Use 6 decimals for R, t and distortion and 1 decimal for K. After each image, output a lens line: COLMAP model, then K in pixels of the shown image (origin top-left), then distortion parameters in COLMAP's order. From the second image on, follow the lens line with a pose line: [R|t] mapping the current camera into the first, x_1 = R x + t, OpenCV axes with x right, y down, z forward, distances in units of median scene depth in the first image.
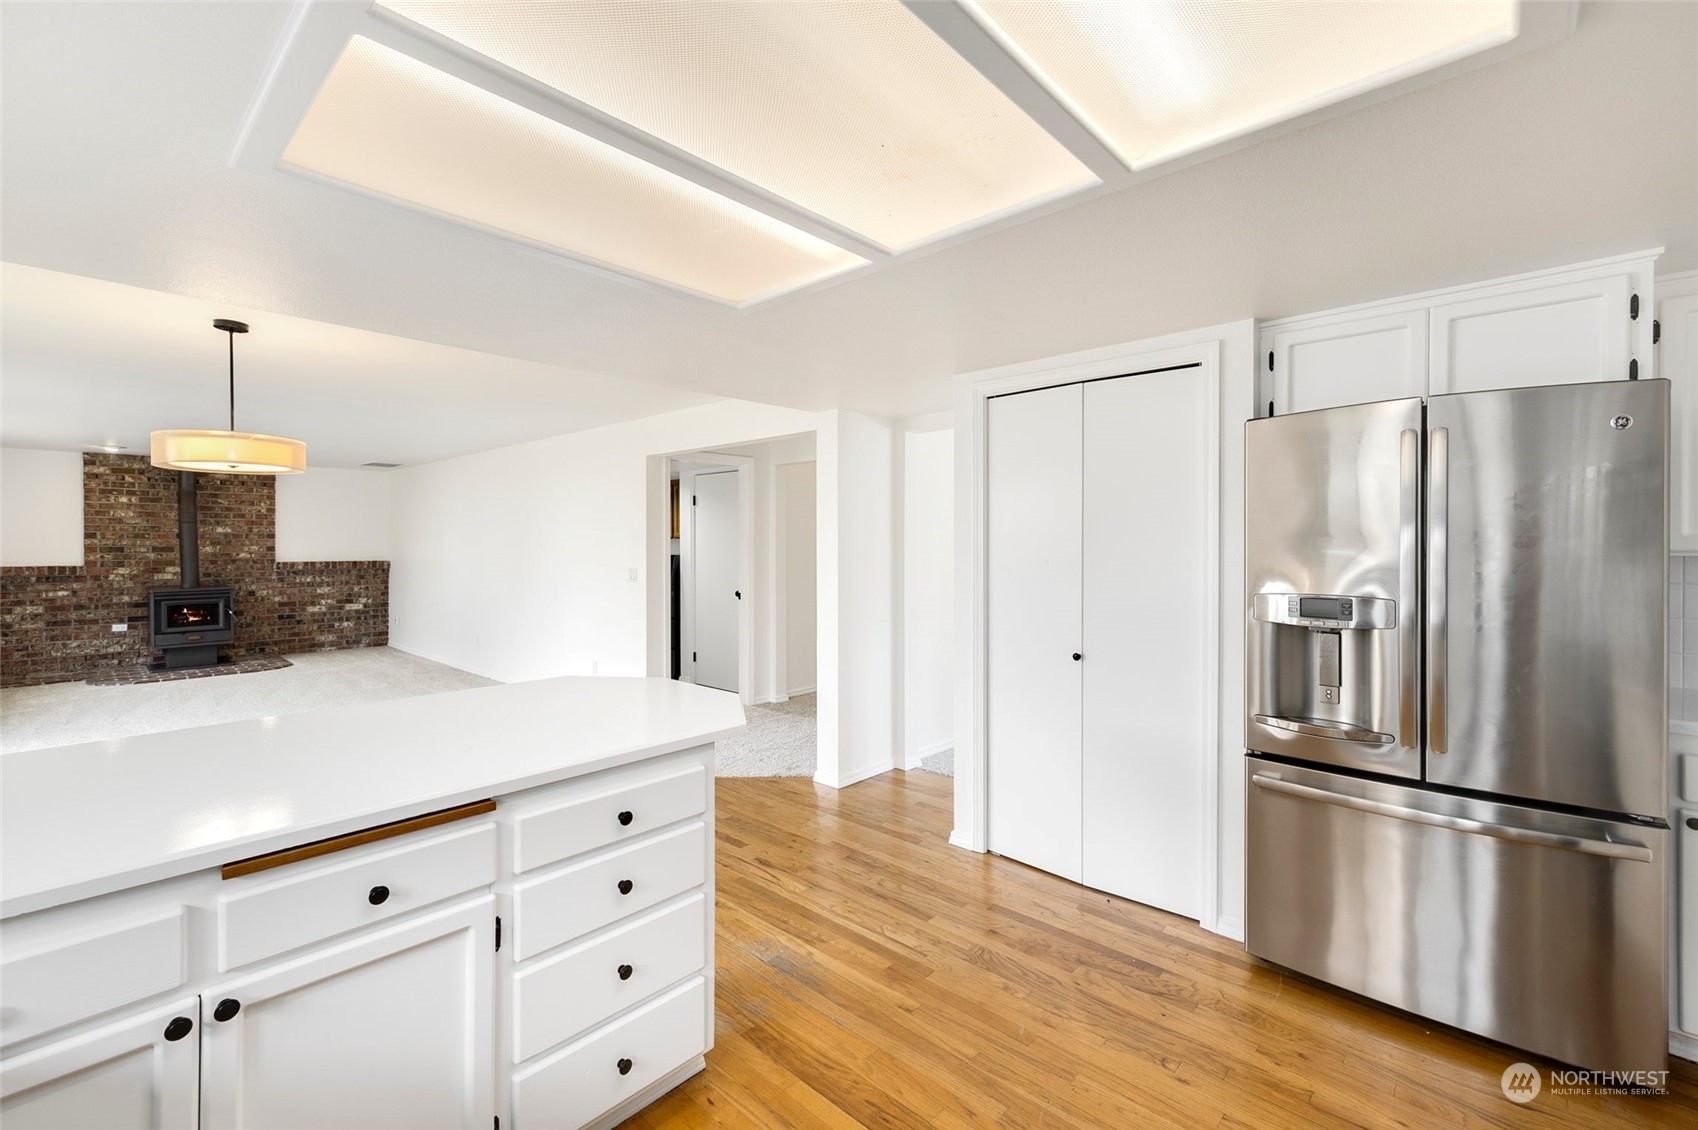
lens RADIAL K [[728.3, 0, 843.7], [0, 728.3, 544.5], [0, 0, 1]] dist [0.000267, 0.000118]
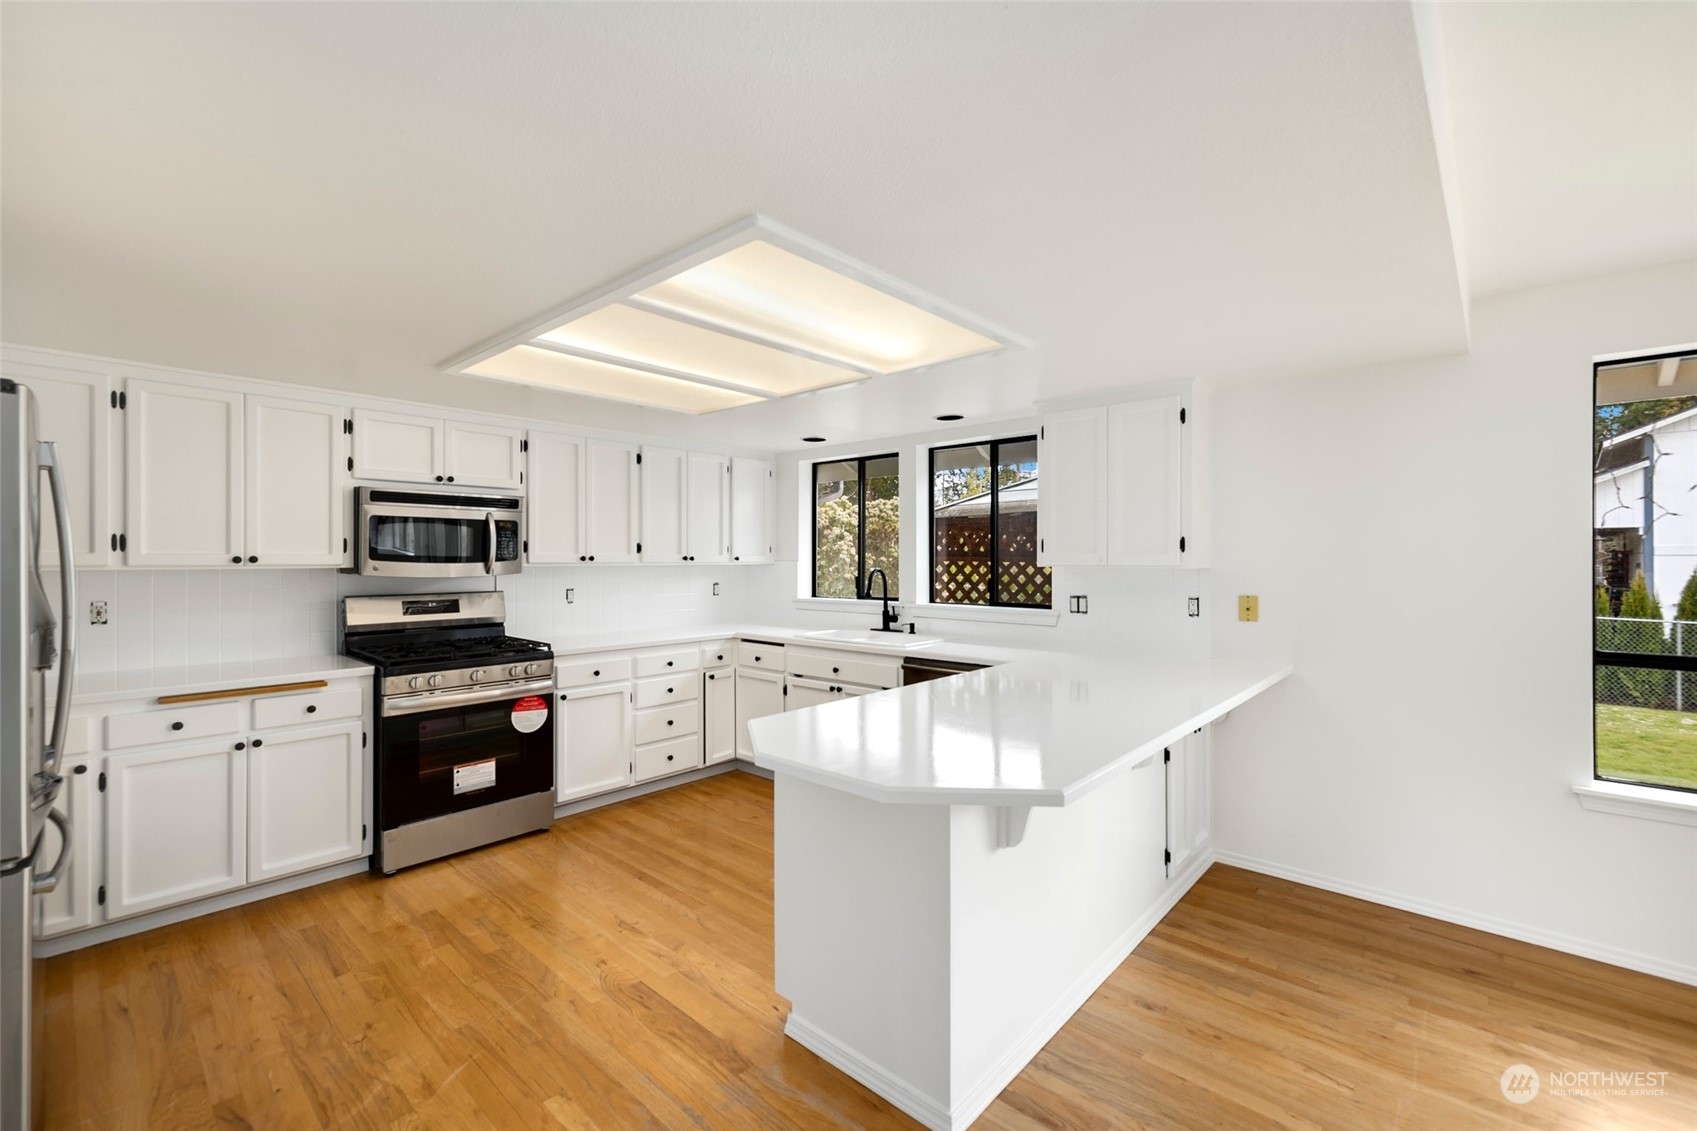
lens RADIAL K [[710.0, 0, 813.2], [0, 710.0, 556.7], [0, 0, 1]] dist [0.001865, 0.000352]
pose [[-0.999808, 0.000633, 0.019610, -0.066847], [0.000627, 1.000000, -0.000273, -0.001305], [-0.019610, -0.000261, -0.999808, 0.542763]]
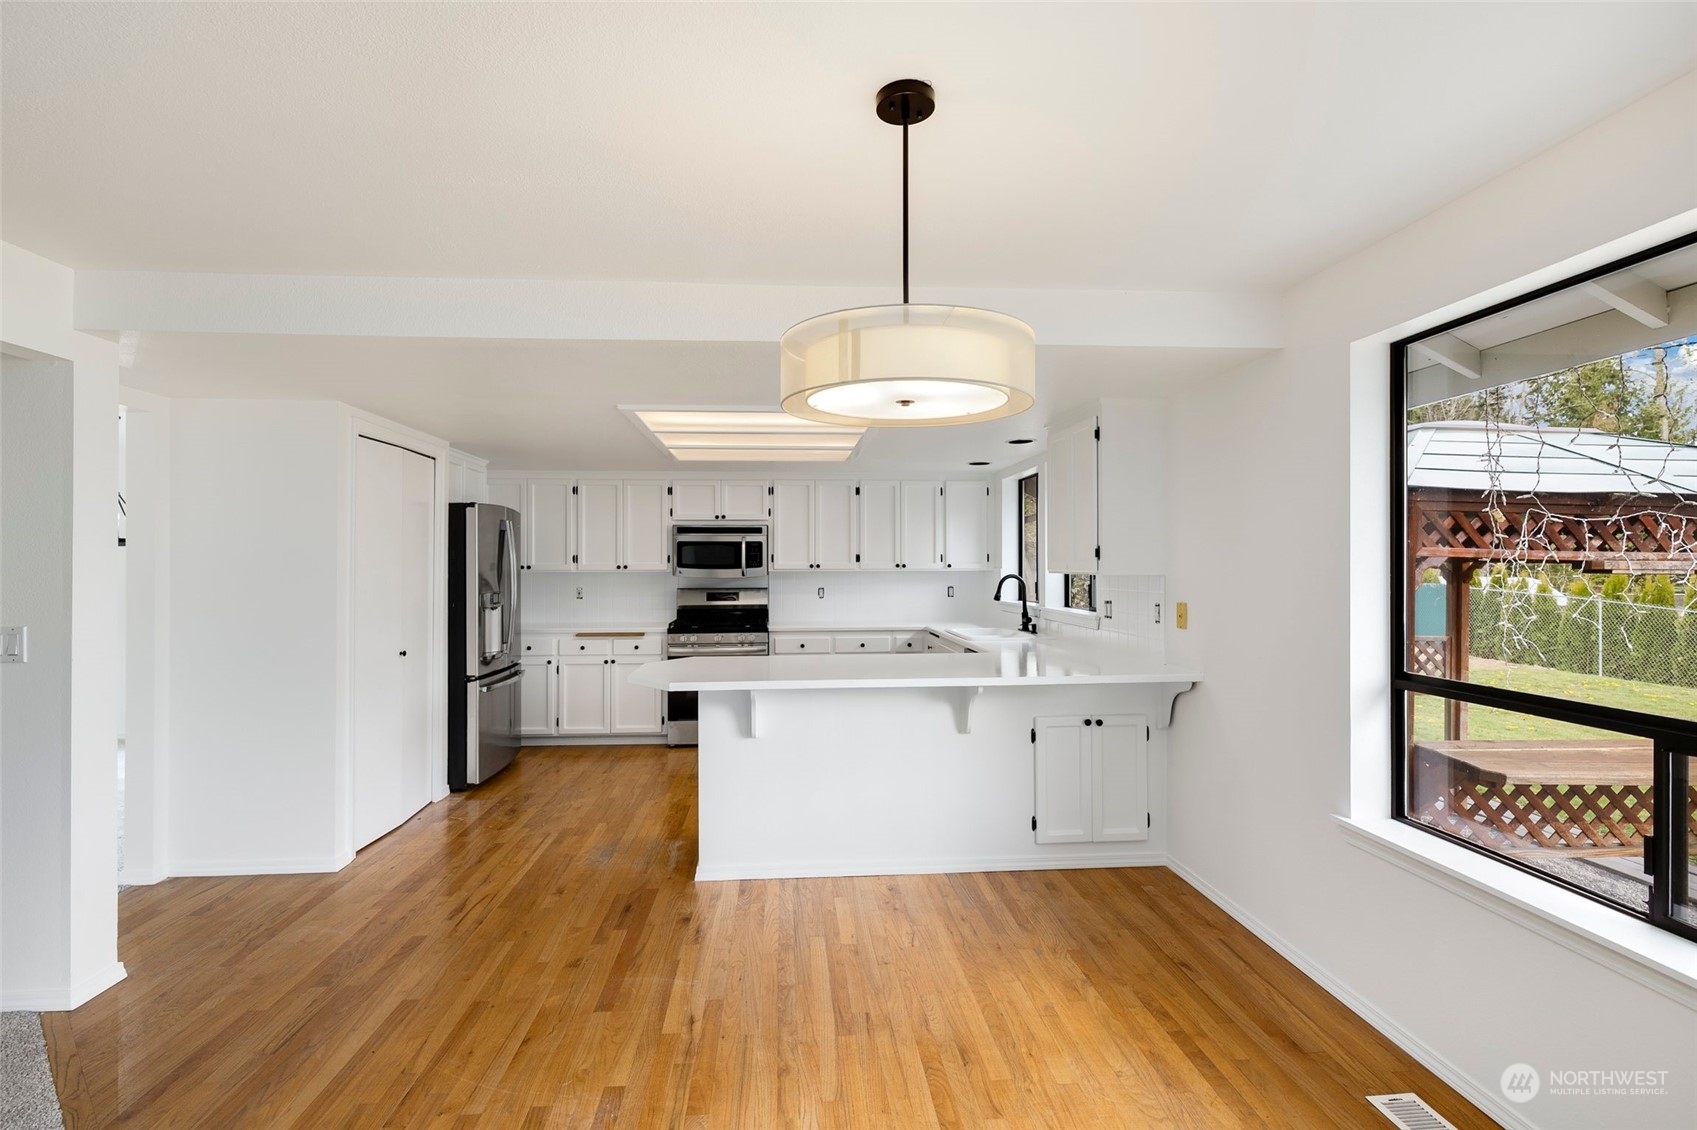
lens RADIAL K [[768.8, 0, 837.6], [0, 768.8, 555.7], [0, 0, 1]] dist [0.002546, 0.000838]
pose [[-0.727686, 0.009816, 0.685840, -0.487840], [0.003708, 0.999939, -0.010377, -0.002791], [-0.685900, -0.005008, -0.727679, 0.591257]]
